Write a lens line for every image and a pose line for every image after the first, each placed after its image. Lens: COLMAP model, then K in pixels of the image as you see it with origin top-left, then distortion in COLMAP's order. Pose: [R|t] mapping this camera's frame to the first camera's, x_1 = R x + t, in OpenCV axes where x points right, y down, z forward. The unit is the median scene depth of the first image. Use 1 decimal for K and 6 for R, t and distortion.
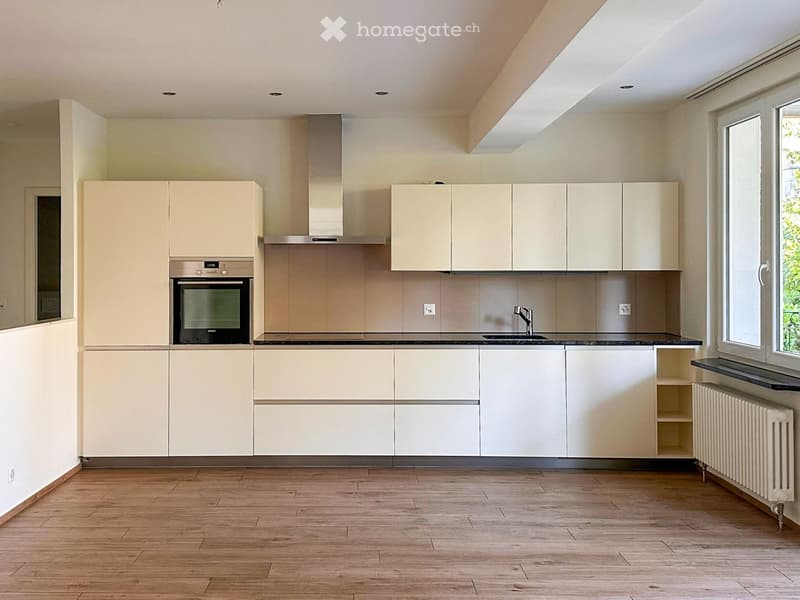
lens RADIAL K [[871.6, 0, 399.3], [0, 871.6, 263.5], [0, 0, 1]] dist [0.068107, -0.013951]
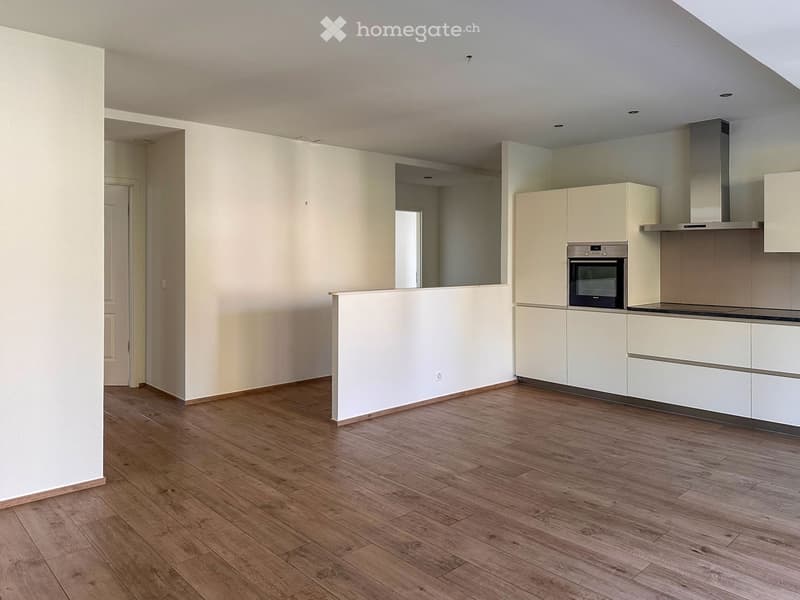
lens RADIAL K [[602.9, 0, 400.0], [0, 602.9, 258.0], [0, 0, 1]] dist [-0.046954, 0.003890]
pose [[0.651507, 0.002691, -0.758638, 0.288284], [0.006523, 0.999937, 0.009148, 0.006289], [0.758615, -0.010908, 0.651448, 0.178356]]
